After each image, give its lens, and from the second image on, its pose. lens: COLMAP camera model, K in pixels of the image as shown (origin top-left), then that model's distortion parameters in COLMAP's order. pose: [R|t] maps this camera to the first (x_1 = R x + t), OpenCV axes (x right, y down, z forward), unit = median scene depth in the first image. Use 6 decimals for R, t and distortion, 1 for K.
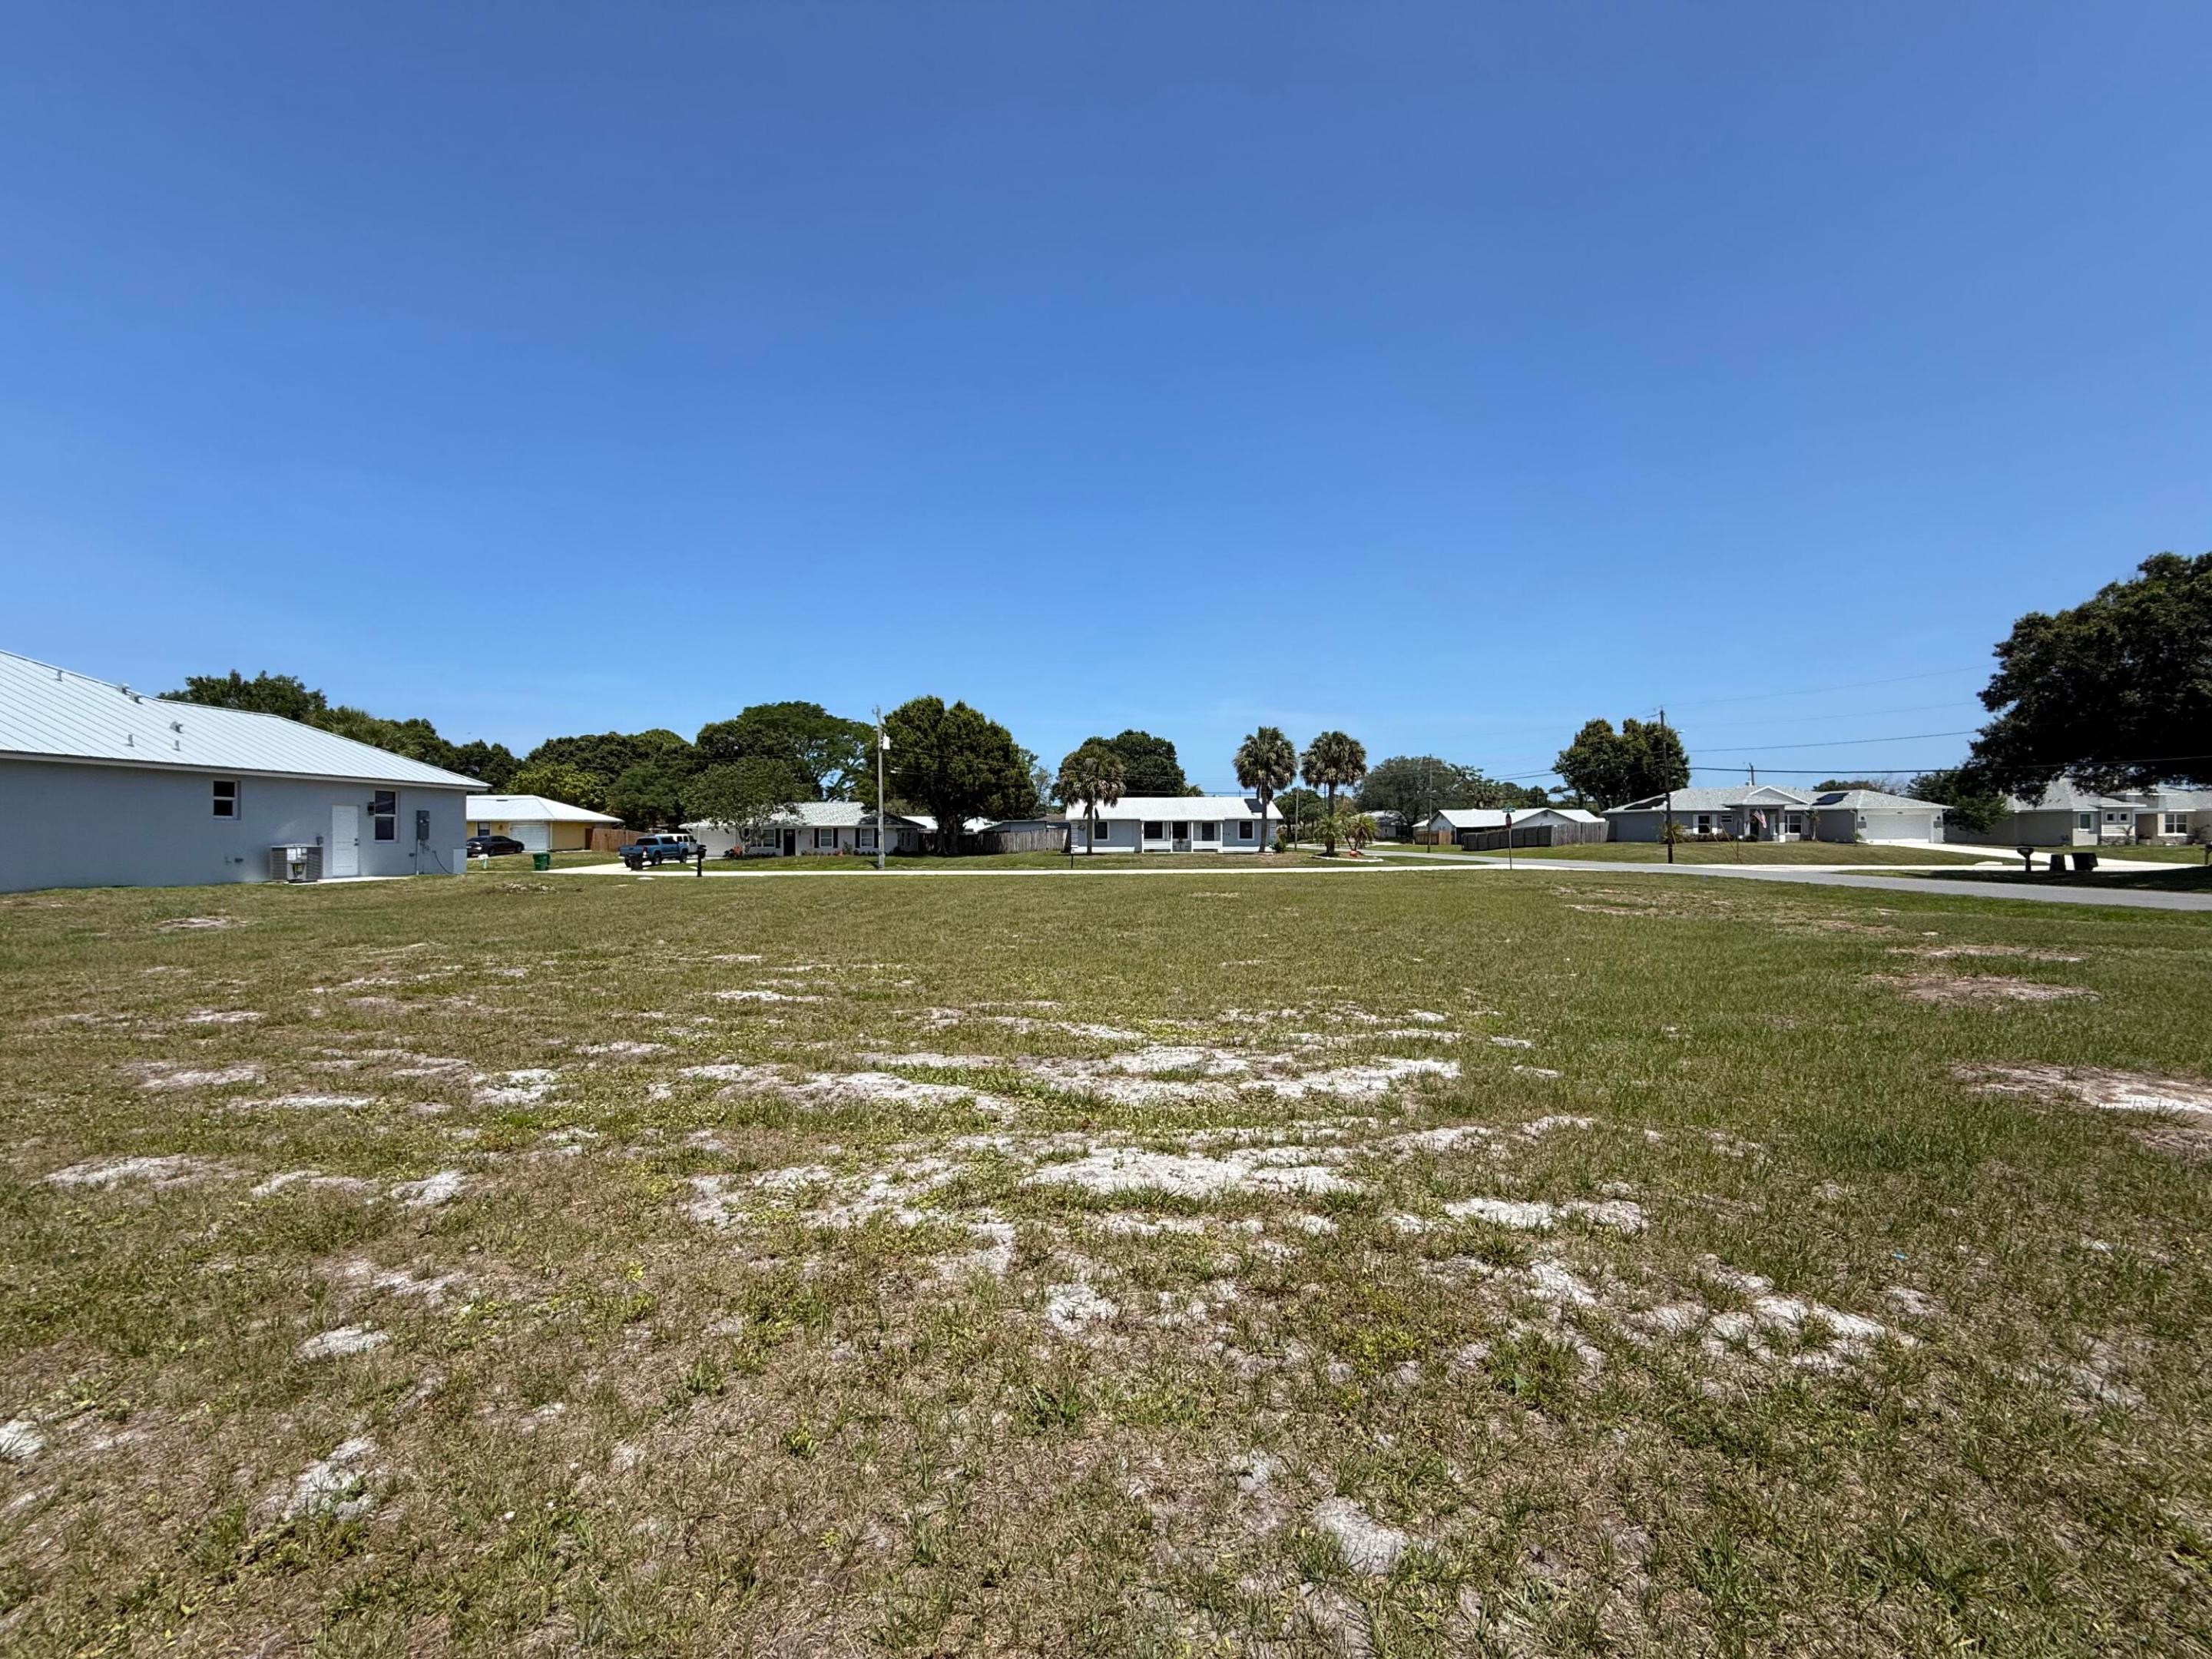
lens RADIAL K [[877.8, 0, 1106.0], [0, 877.8, 829.5], [0, 0, 1]] dist [0.000404, 0.000068]
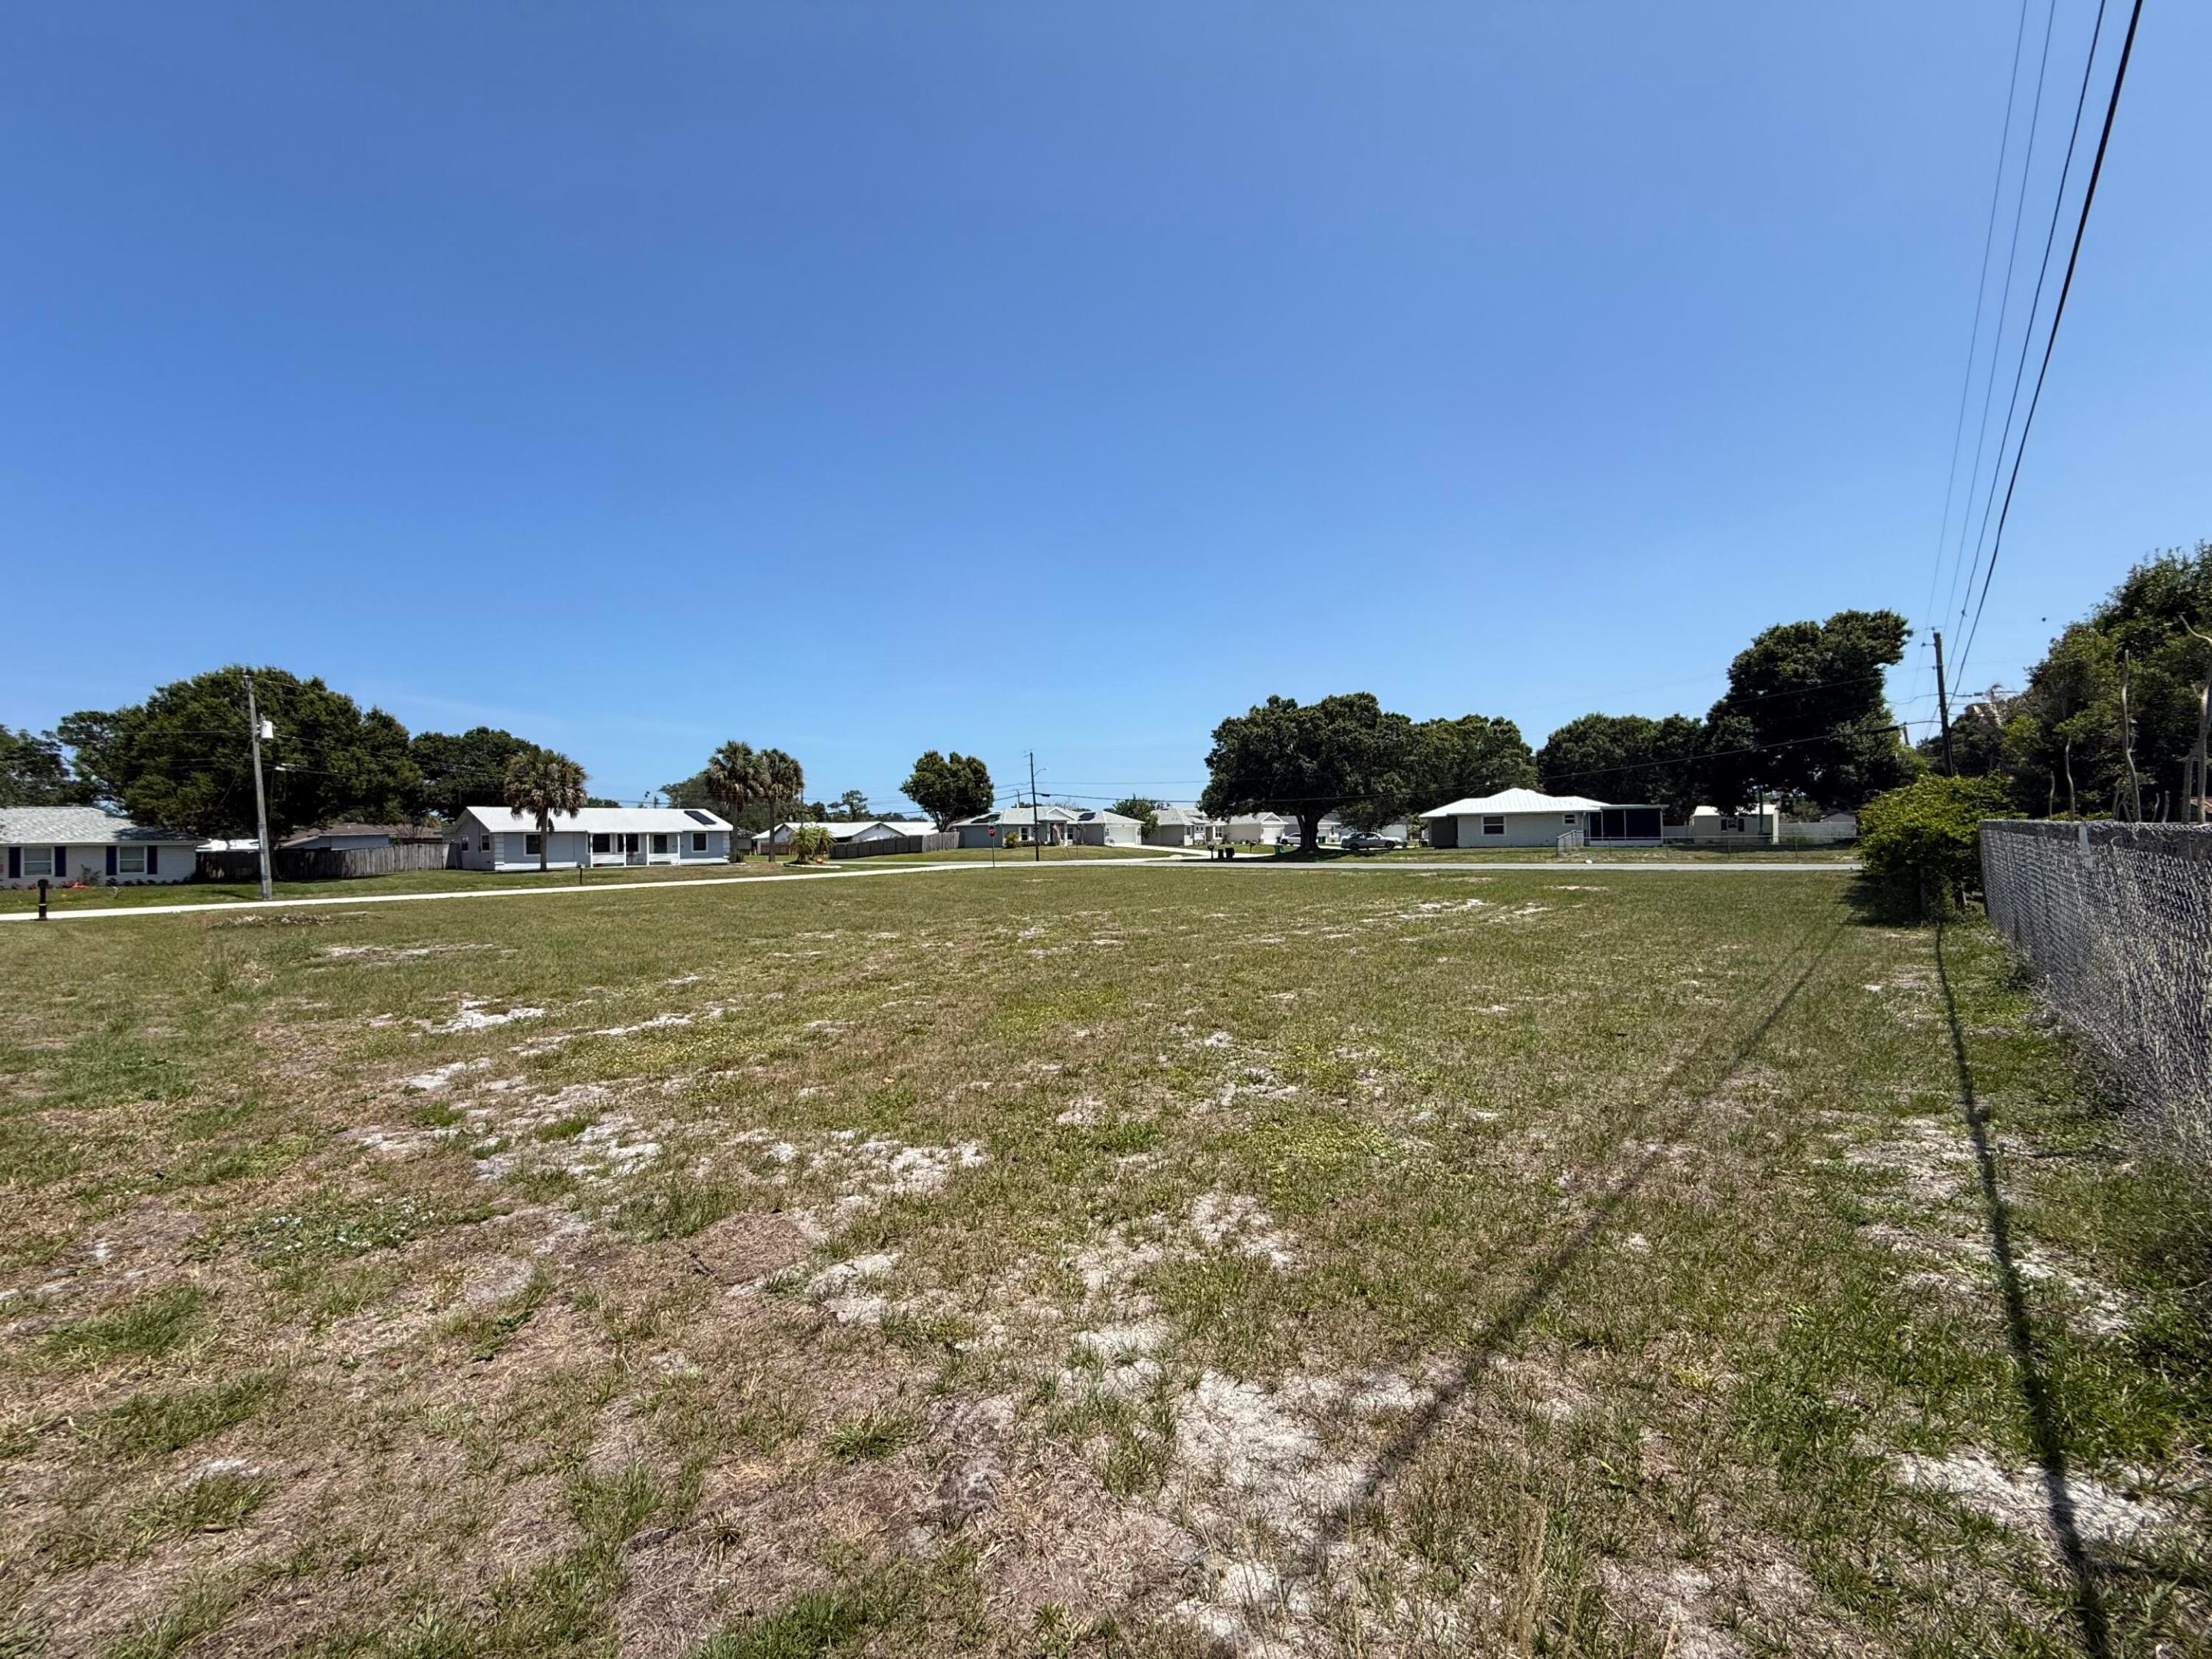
lens RADIAL K [[877.8, 0, 1106.0], [0, 877.8, 829.5], [0, 0, 1]] dist [0.000404, 0.000068]
pose [[0.664392, -0.001734, 0.747382, -0.271627], [0.013172, 0.999869, -0.009390, 0.002053], [-0.747268, 0.016083, 0.664328, -0.015475]]
